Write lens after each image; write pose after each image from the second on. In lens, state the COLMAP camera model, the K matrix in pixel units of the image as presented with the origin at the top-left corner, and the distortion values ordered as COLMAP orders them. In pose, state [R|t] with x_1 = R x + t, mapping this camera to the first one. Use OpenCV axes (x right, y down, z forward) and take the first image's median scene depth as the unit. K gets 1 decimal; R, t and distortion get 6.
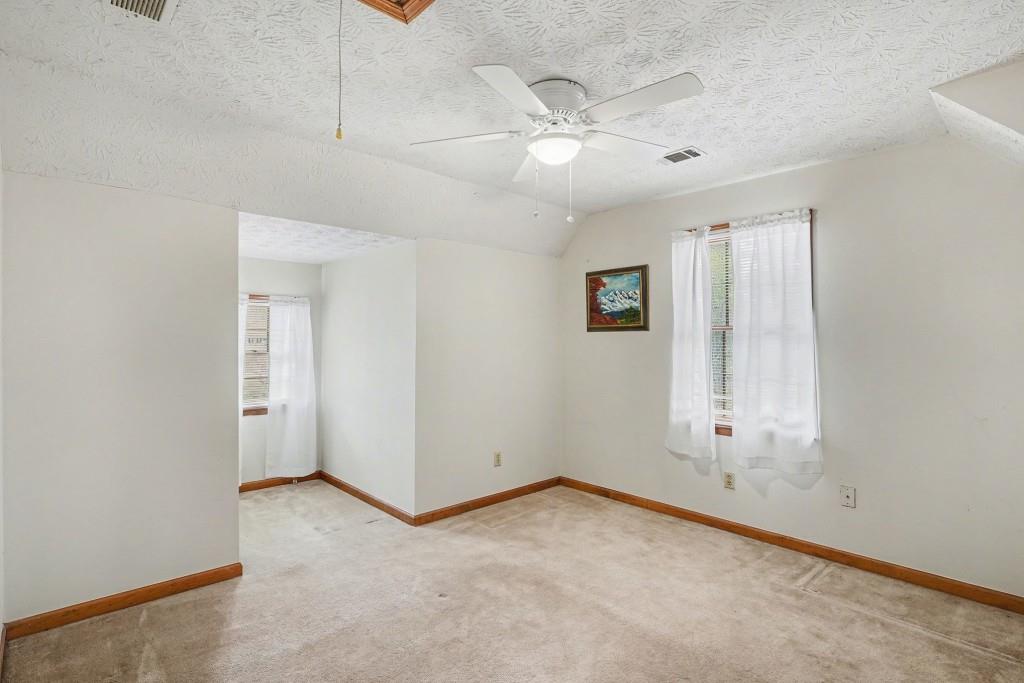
lens RADIAL K [[502.6, 0, 504.9], [0, 502.6, 338.2], [0, 0, 1]] dist [0.000356, -0.000043]
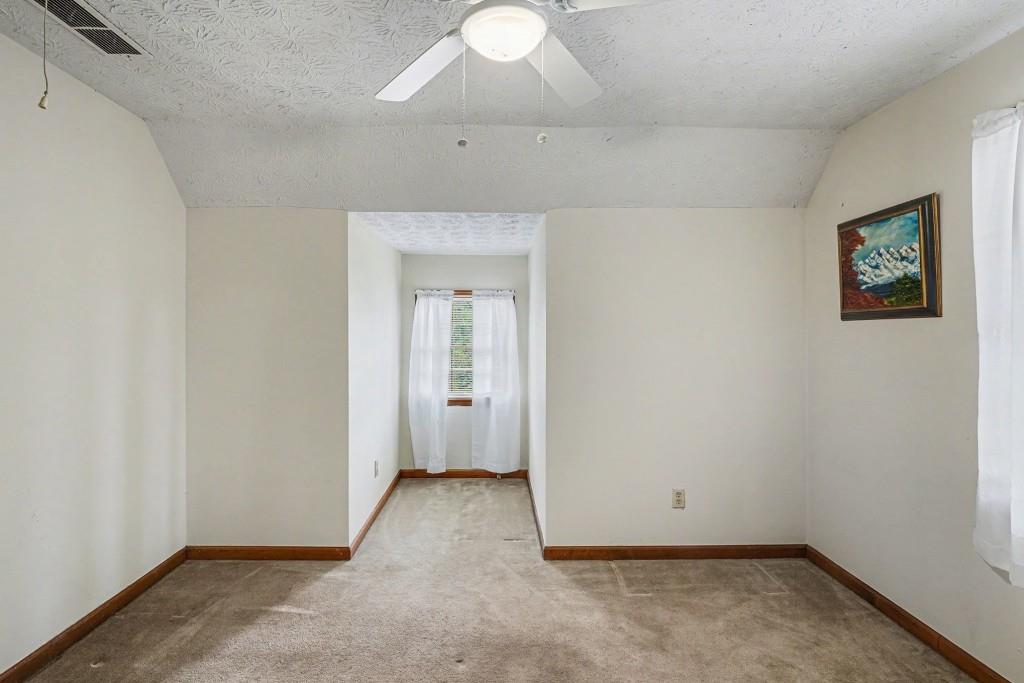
lens RADIAL K [[509.6, 0, 509.1], [0, 509.6, 327.0], [0, 0, 1]] dist [-0.003557, -0.000726]
pose [[0.751452, -0.008358, -0.659734, 0.290352], [0.002873, 0.999952, -0.009397, -0.000112], [0.659781, 0.005166, 0.751440, 0.288117]]
